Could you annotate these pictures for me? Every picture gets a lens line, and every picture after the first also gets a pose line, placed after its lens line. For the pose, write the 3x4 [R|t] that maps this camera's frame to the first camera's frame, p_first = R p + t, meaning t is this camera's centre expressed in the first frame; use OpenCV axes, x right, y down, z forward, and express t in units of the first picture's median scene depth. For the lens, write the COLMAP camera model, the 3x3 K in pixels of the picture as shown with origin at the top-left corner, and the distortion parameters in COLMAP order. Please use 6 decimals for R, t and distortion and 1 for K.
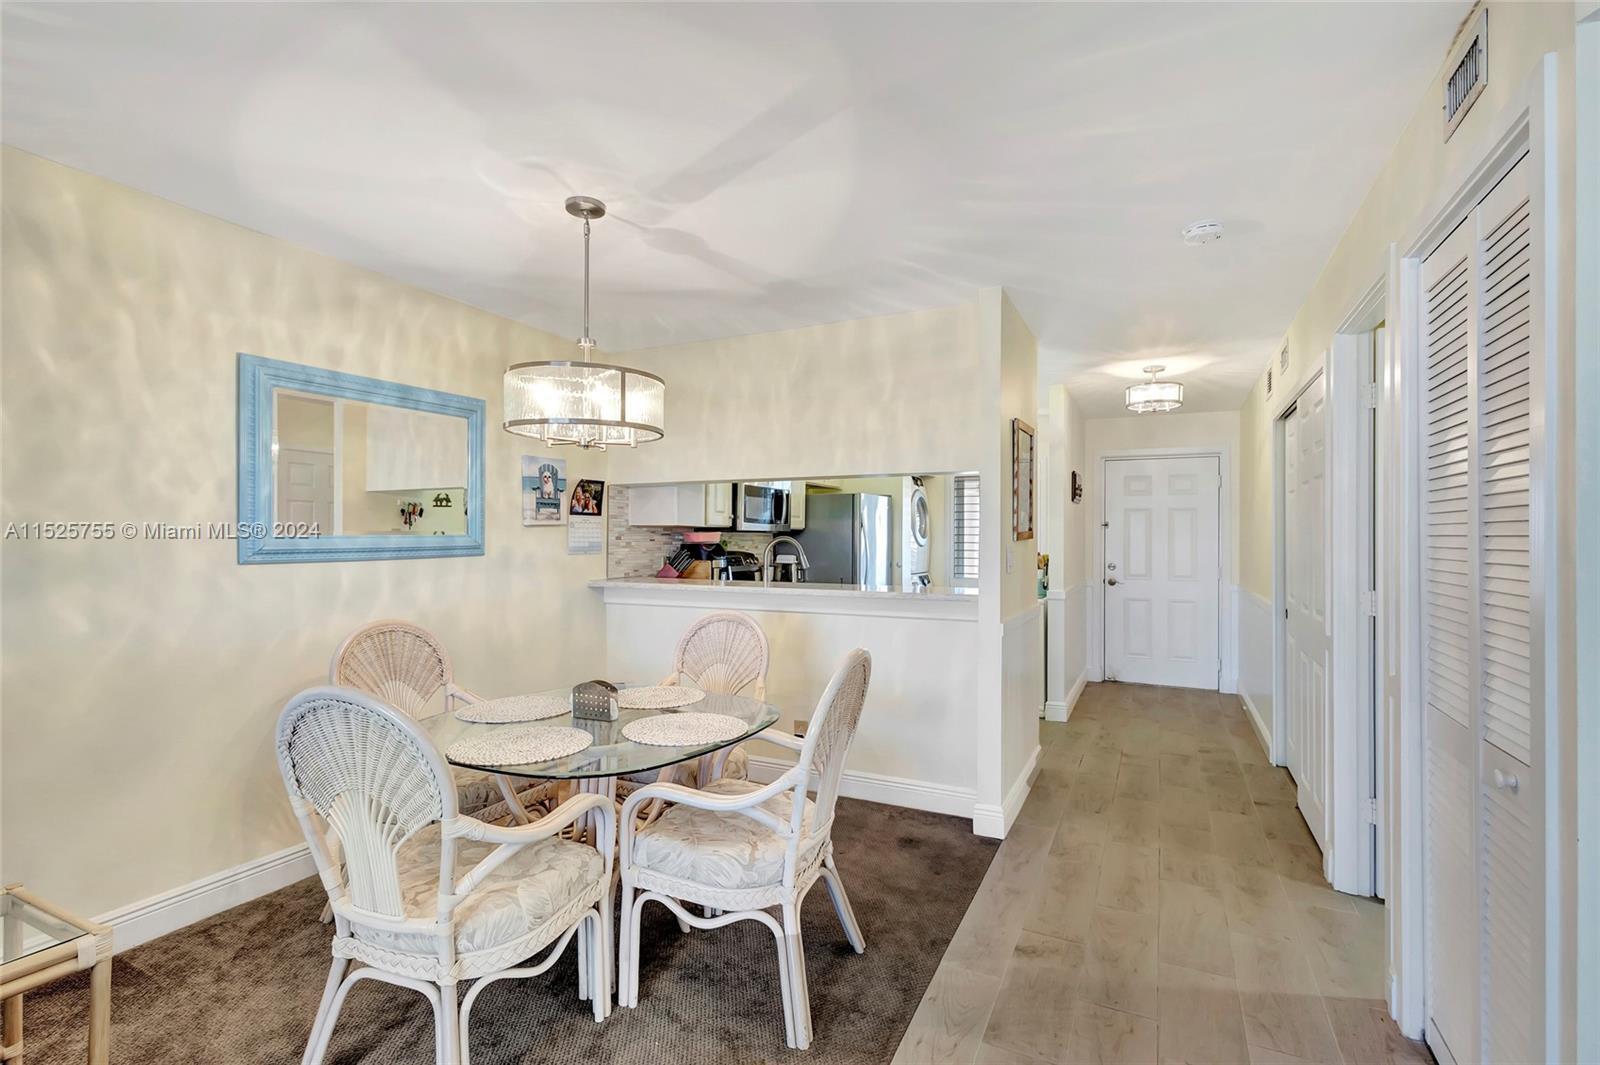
lens RADIAL K [[744.9, 0, 800.0], [0, 744.9, 532.5], [0, 0, 1]] dist [0.000475, 0.000115]
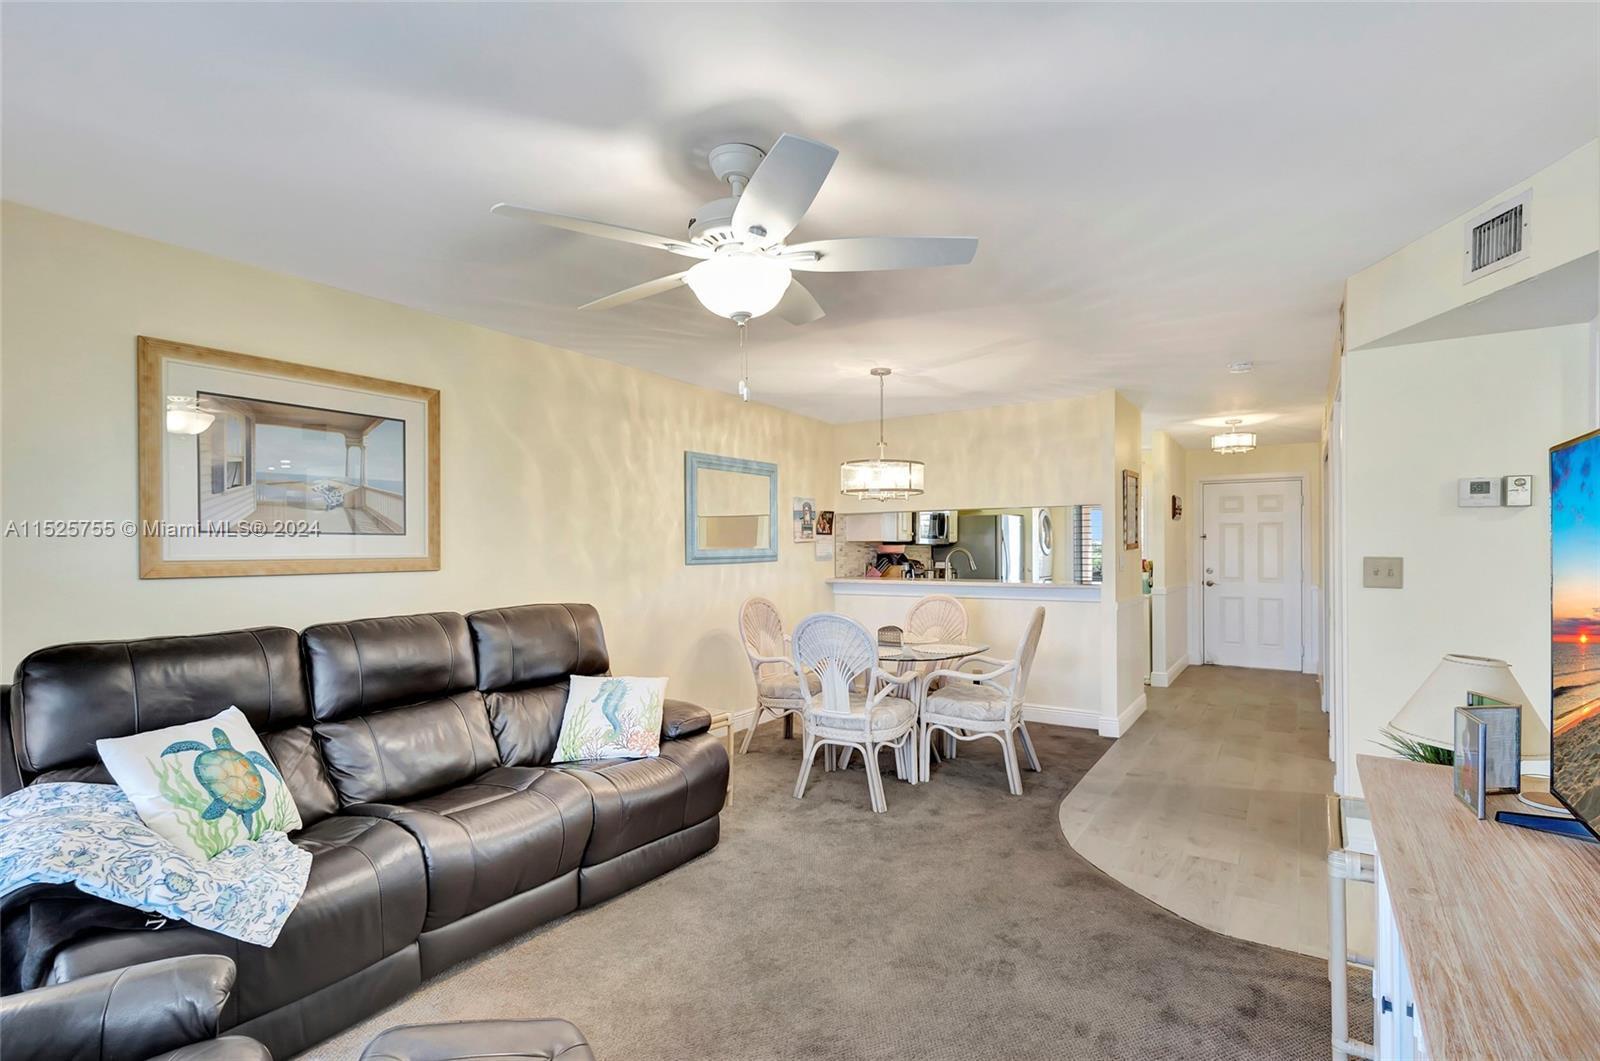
lens RADIAL K [[734.3, 0, 798.7], [0, 734.3, 543.6], [0, 0, 1]] dist [0.001756, 0.000134]
pose [[0.990418, -0.006562, -0.137948, -0.145343], [0.006517, 0.999978, -0.000782, -0.004700], [0.137951, -0.000124, 0.990439, -0.509254]]
